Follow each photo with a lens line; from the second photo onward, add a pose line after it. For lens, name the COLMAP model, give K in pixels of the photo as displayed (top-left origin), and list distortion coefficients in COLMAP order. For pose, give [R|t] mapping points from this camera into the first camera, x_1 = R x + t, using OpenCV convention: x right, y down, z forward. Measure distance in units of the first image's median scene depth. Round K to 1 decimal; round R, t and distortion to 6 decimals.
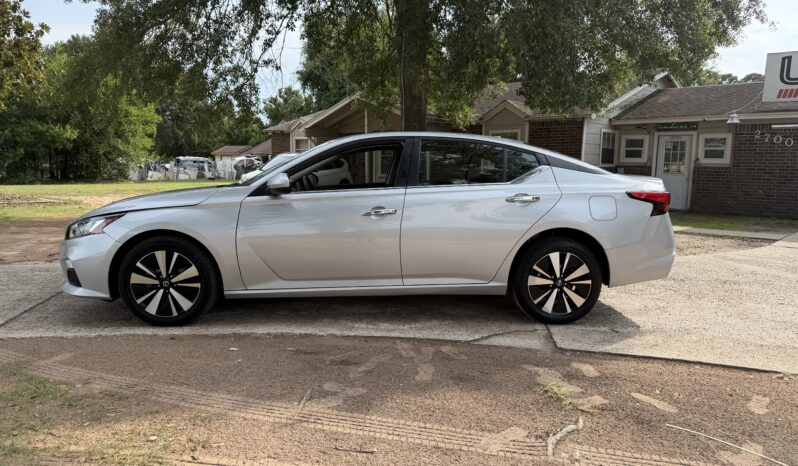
lens RADIAL K [[569.9, 0, 401.8], [0, 569.9, 233.7], [0, 0, 1]] dist [0.041706, -0.054038]
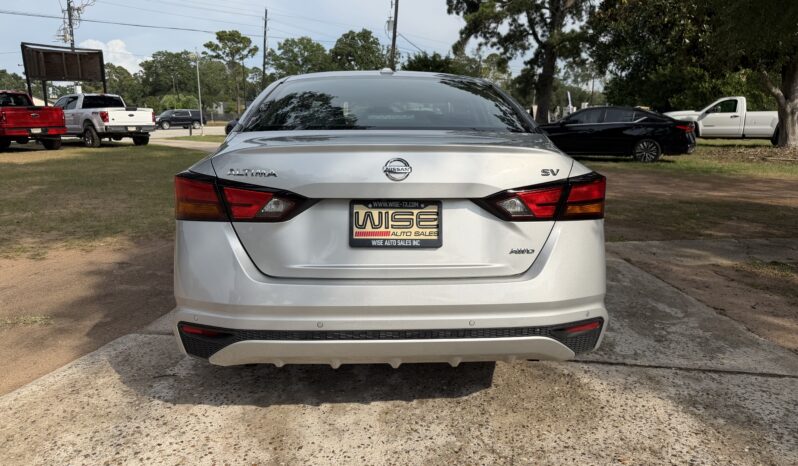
lens RADIAL K [[569.9, 0, 399.6], [0, 569.9, 236.5], [0, 0, 1]] dist [0.041706, -0.054038]
pose [[-0.038789, 0.200131, -0.979001, 0.153735], [-0.123401, 0.971279, 0.203442, -0.023340], [0.991599, 0.128701, -0.012979, 0.200639]]
